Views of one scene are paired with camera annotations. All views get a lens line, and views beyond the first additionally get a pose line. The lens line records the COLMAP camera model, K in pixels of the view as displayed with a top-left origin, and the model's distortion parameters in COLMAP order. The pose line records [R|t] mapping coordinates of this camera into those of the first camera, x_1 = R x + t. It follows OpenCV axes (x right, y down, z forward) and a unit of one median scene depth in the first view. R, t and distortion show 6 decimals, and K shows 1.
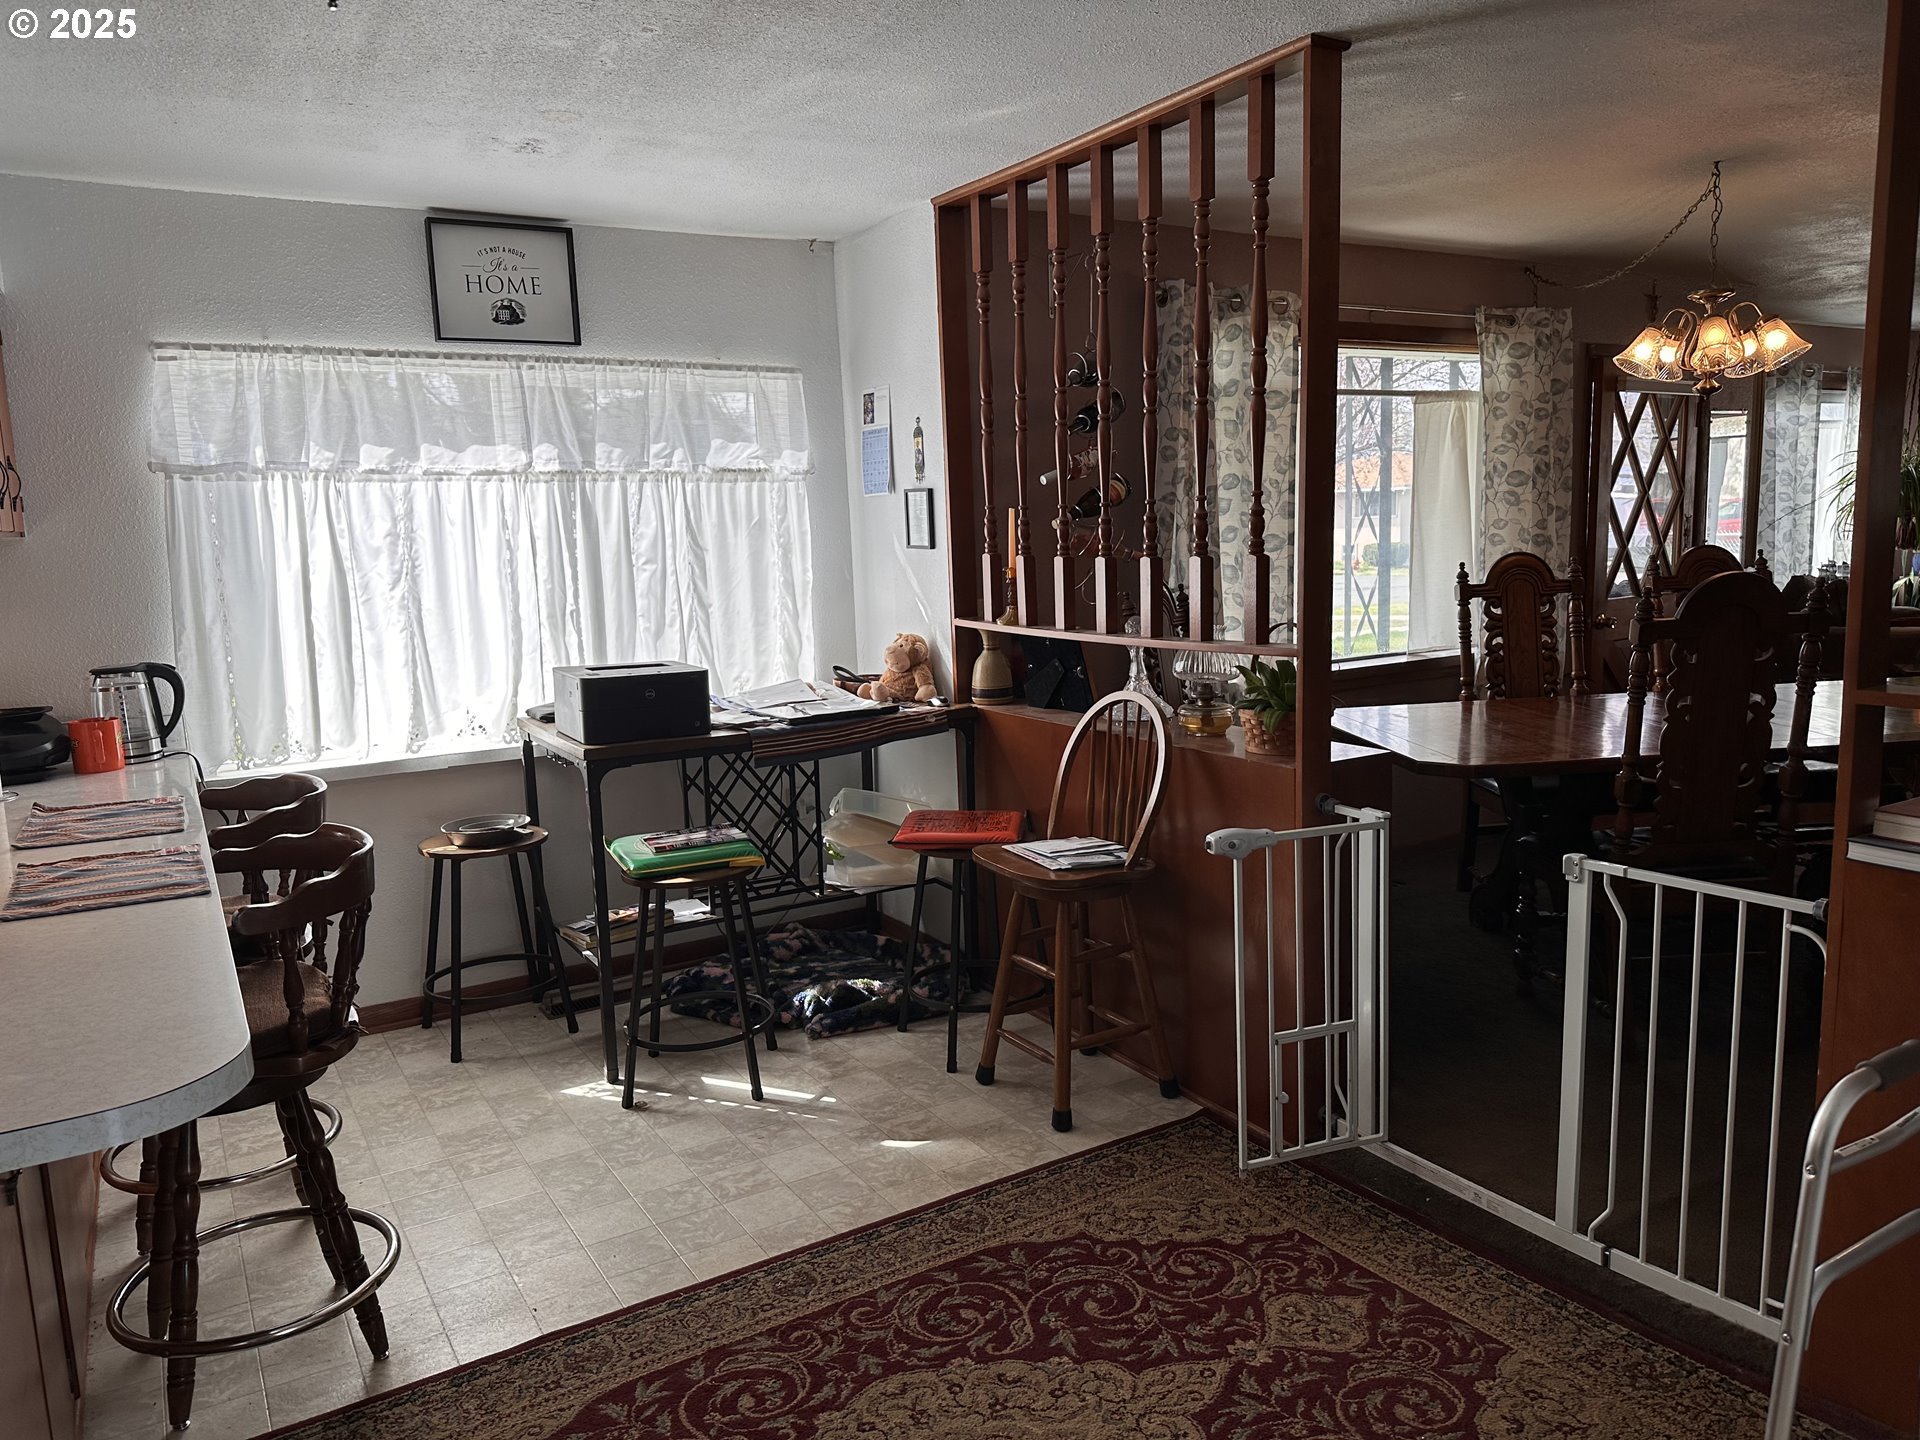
lens RADIAL K [[1347.3, 0, 960.0], [0, 1347.3, 720.0], [0, 0, 1]] dist [0.093579, -0.141102]
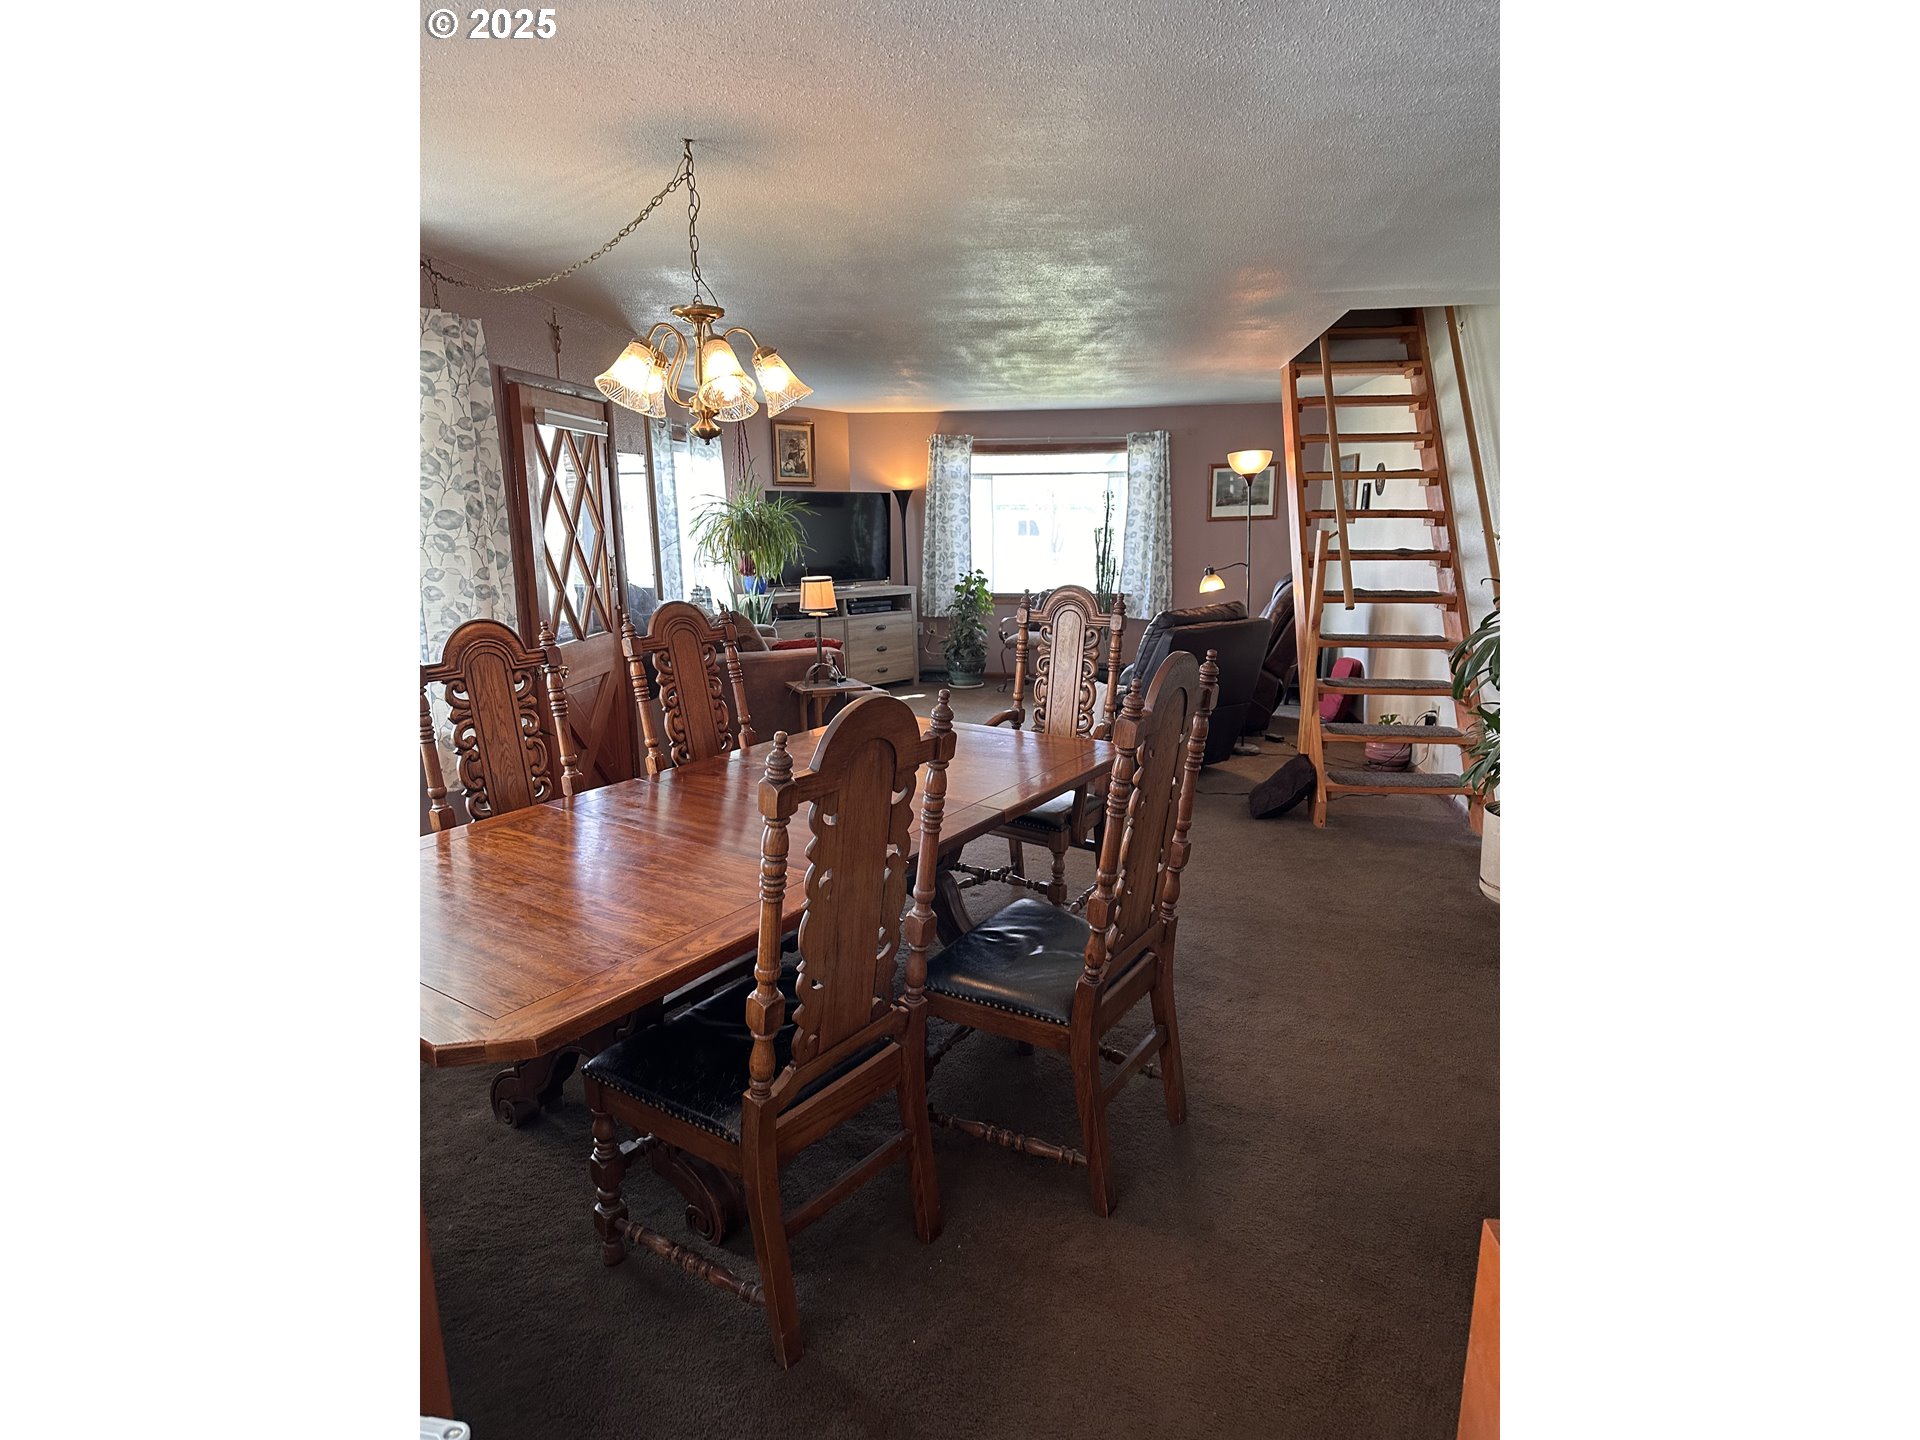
lens RADIAL K [[993.7, 0, 960.0], [0, 993.7, 720.0], [0, 0, 1]] dist [0.001446, -0.000107]
pose [[0.613417, -0.136714, 0.777836, 0.121510], [0.098307, 0.990461, 0.096559, -0.090236], [-0.783617, 0.017235, 0.621005, 0.412100]]
